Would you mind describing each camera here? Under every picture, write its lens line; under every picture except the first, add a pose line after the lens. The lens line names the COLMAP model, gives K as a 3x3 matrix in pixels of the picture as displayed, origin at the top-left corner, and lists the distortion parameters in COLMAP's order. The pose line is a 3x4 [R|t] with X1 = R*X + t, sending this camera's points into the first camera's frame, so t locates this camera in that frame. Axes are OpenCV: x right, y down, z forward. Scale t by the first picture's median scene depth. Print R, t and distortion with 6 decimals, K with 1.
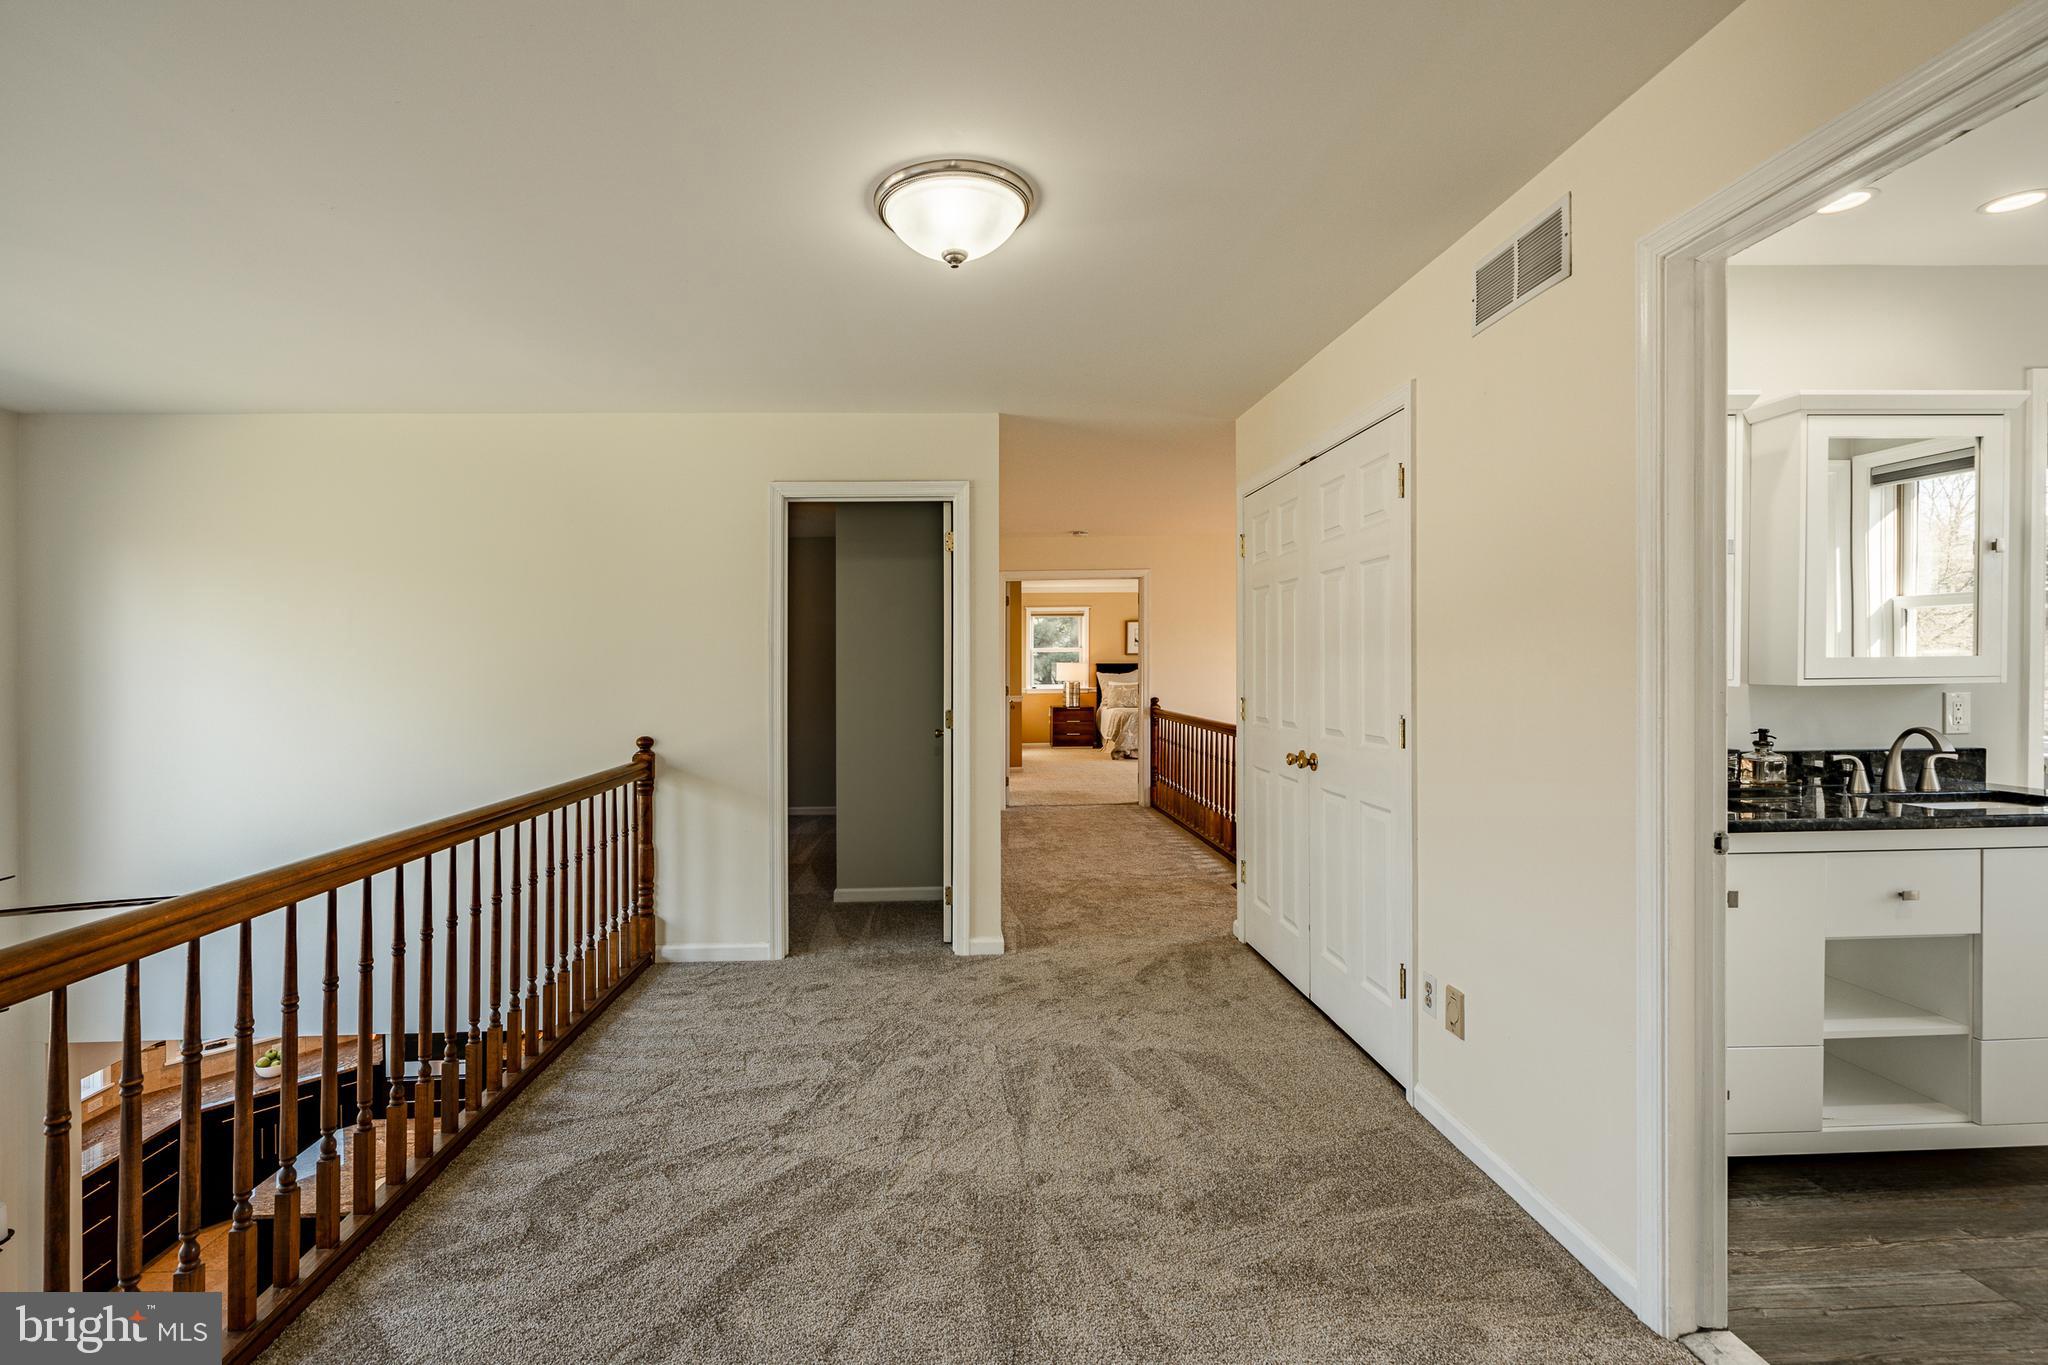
lens RADIAL K [[952.3, 0, 983.0], [0, 952.3, 677.3], [0, 0, 1]] dist [-0.000766, 0.000441]
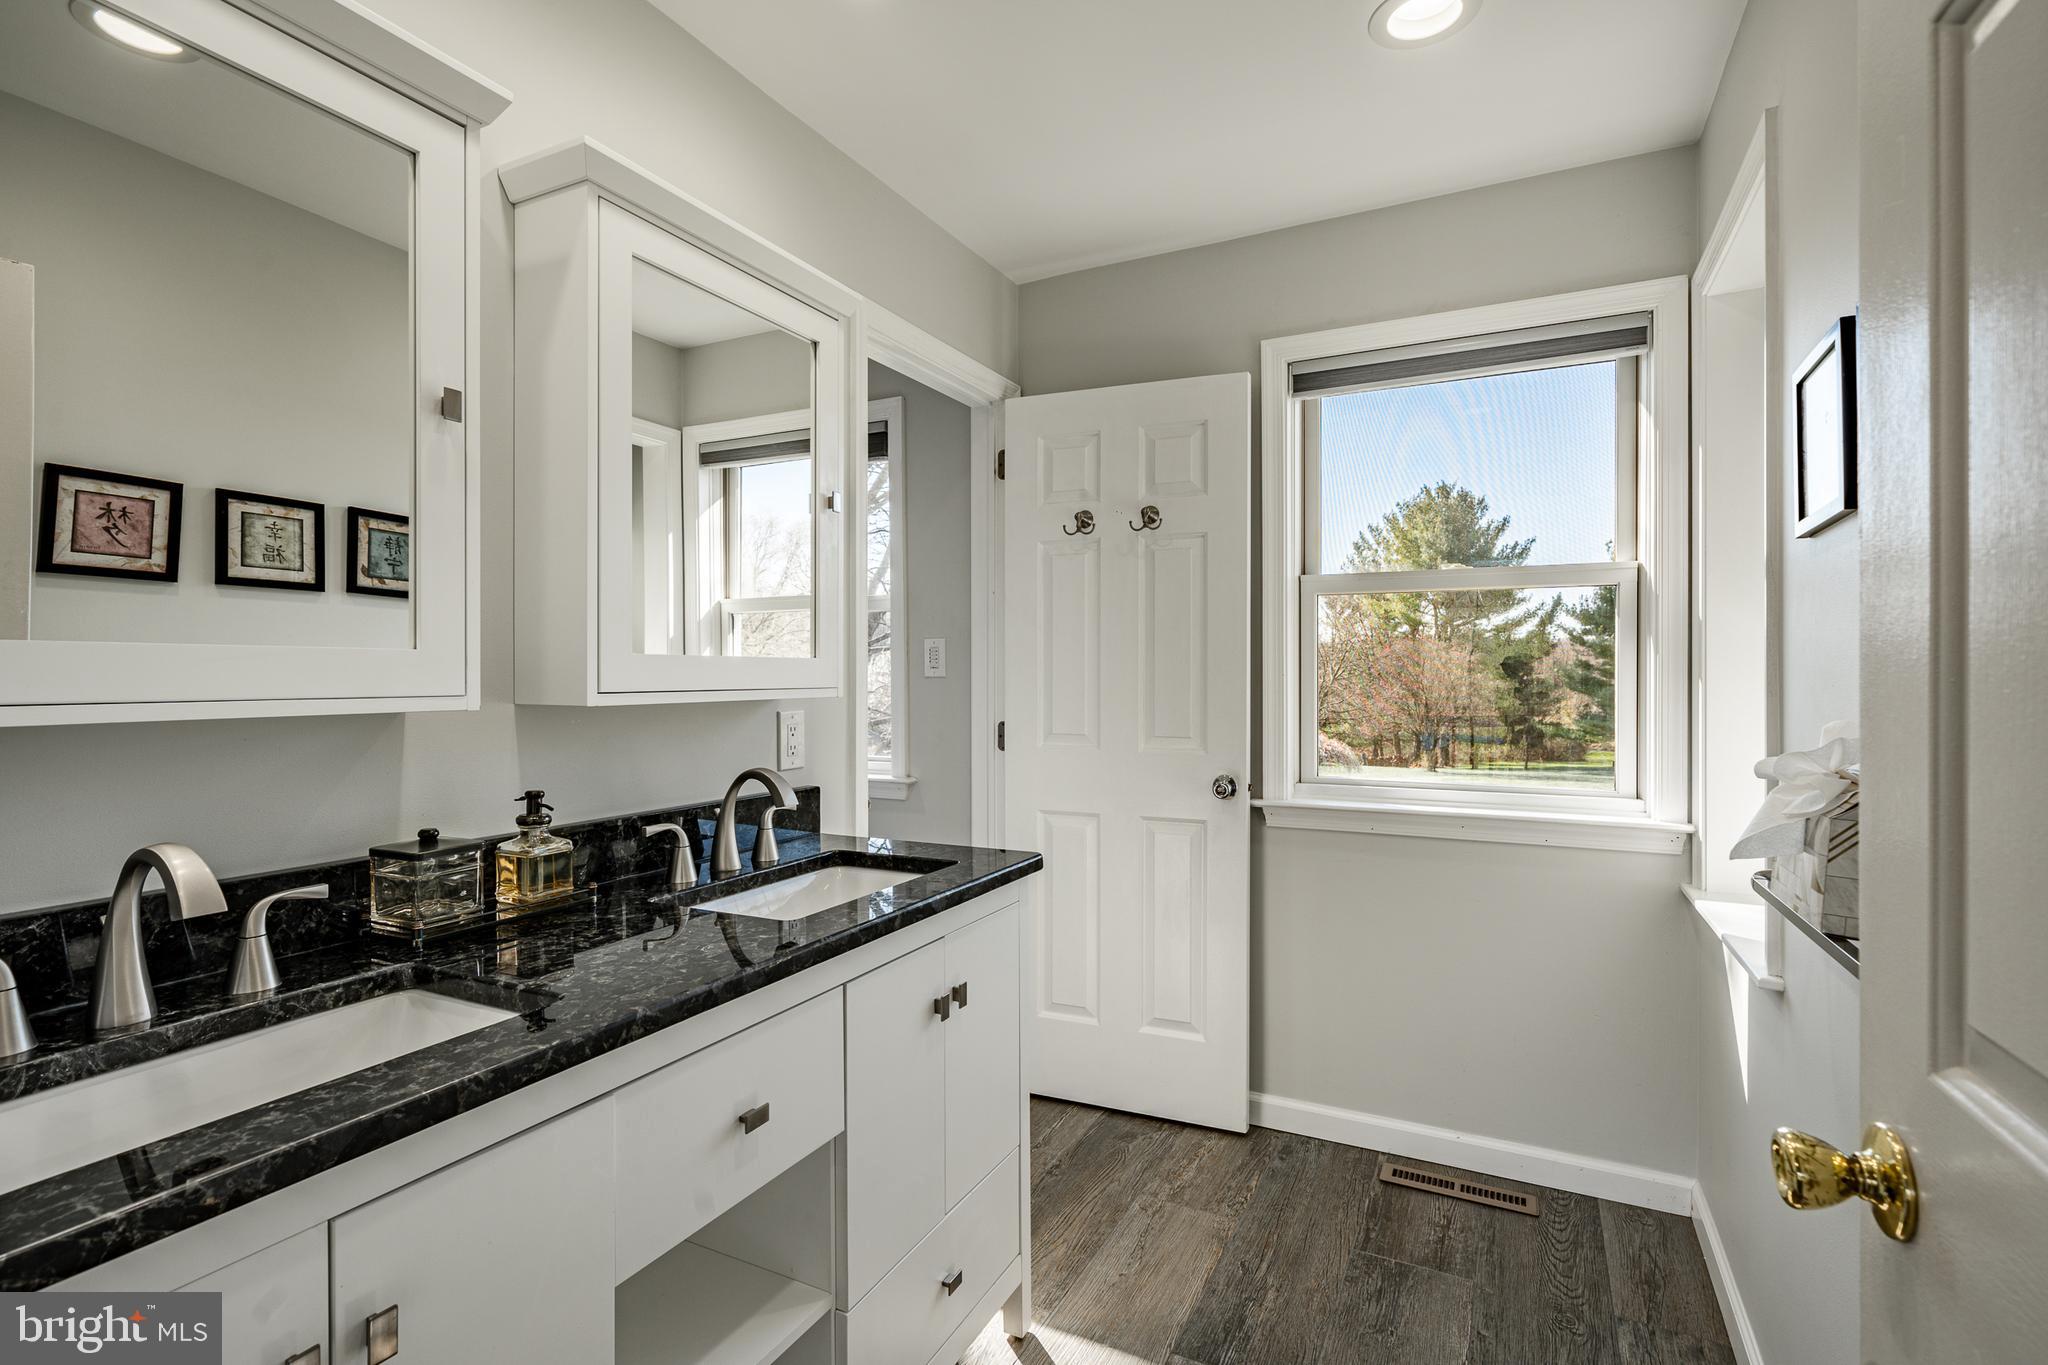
lens RADIAL K [[952.3, 0, 1024.0], [0, 952.3, 689.6], [0, 0, 1]] dist [-0.000766, 0.000441]
pose [[0.477840, -0.002568, 0.878443, 0.491607], [0.010091, 0.999946, -0.002566, 0.003458], [-0.878389, 0.010090, 0.477840, 0.518601]]
